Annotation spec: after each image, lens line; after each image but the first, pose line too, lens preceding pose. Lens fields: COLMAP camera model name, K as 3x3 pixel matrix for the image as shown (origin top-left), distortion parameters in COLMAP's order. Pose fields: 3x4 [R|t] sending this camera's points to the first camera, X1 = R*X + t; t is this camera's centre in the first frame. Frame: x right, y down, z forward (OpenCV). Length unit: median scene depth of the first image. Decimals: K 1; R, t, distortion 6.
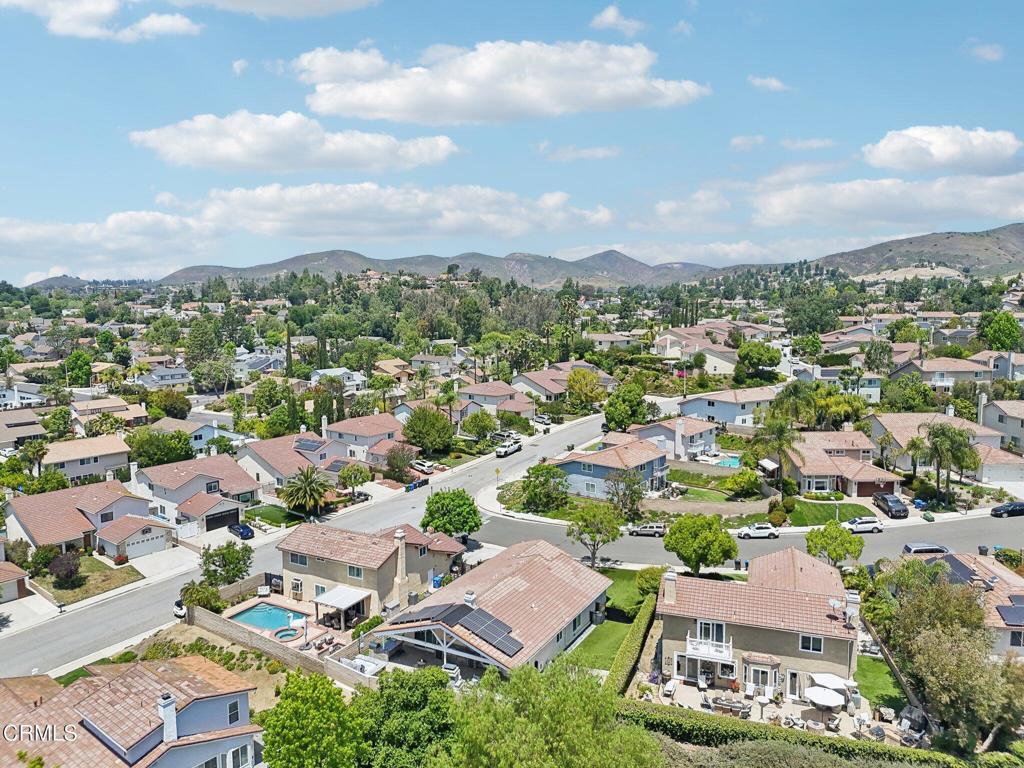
lens RADIAL K [[719.6, 0, 512.0], [0, 719.6, 384.0], [0, 0, 1]] dist [0.099679, -0.108965]
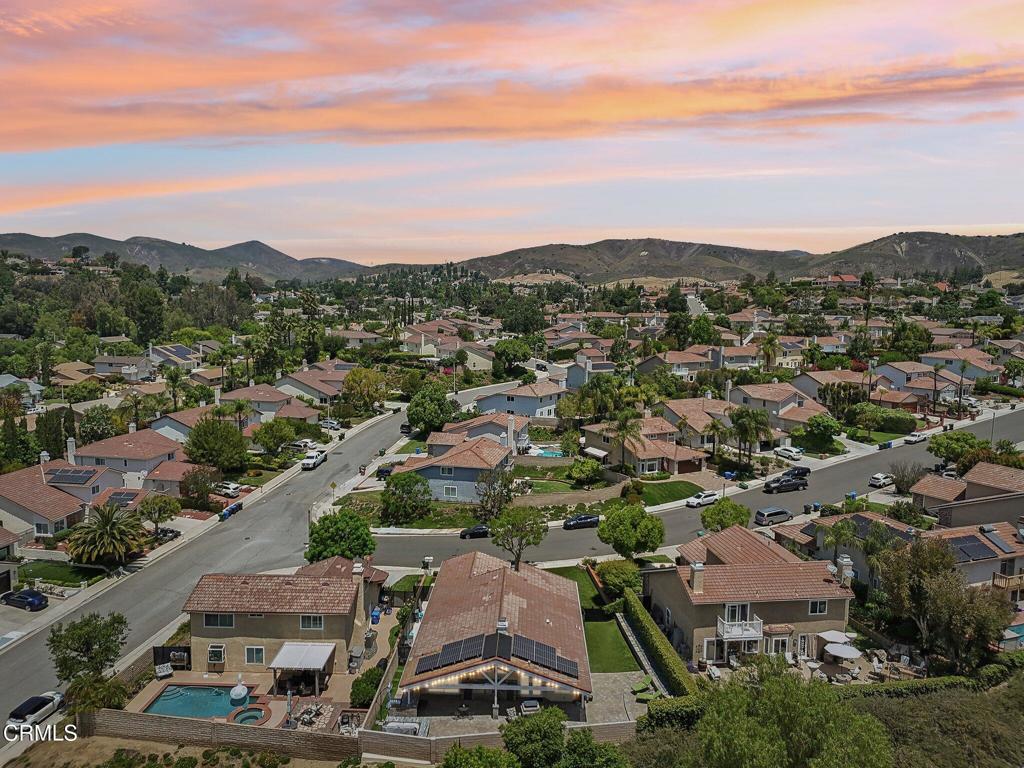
lens RADIAL K [[719.6, 0, 512.0], [0, 719.6, 384.0], [0, 0, 1]] dist [0.099679, -0.108965]
pose [[0.887624, -0.036477, 0.459122, -0.215117], [0.033872, 0.999329, 0.013912, -0.009221], [-0.459322, 0.003202, 0.888264, 0.087279]]
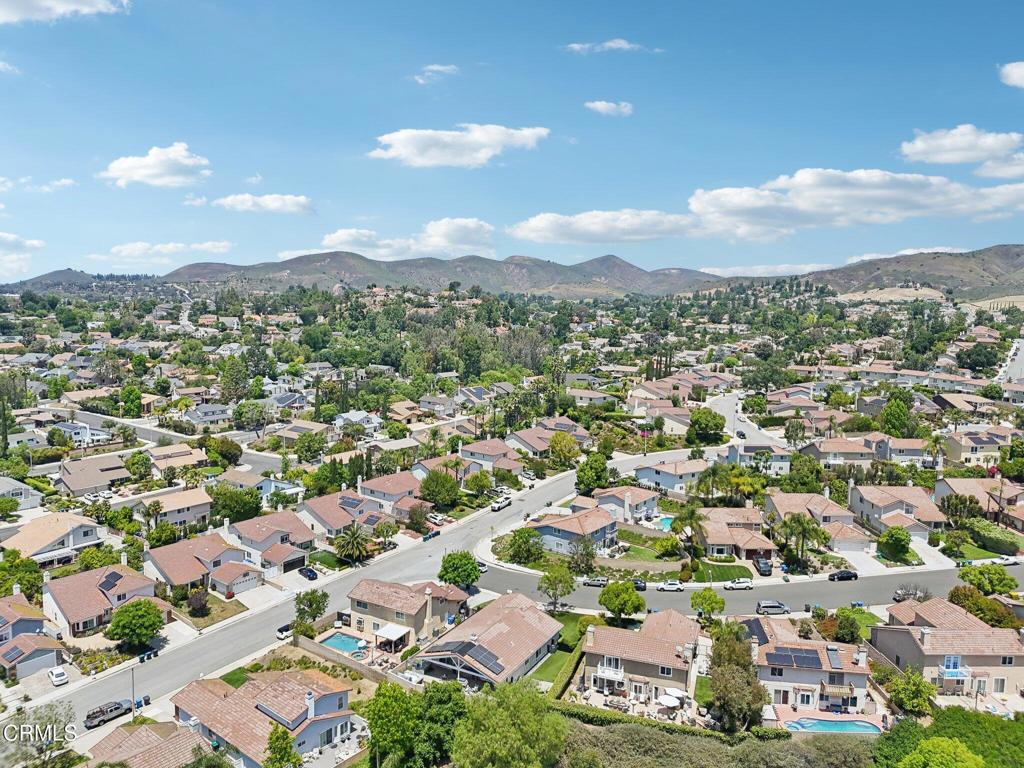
lens RADIAL K [[719.6, 0, 512.0], [0, 719.6, 384.0], [0, 0, 1]] dist [0.099679, -0.108965]
pose [[0.999719, 0.023265, 0.004593, 0.004198], [-0.023282, 0.999723, 0.003520, -0.141311], [-0.004510, -0.003626, 0.999983, -0.319847]]
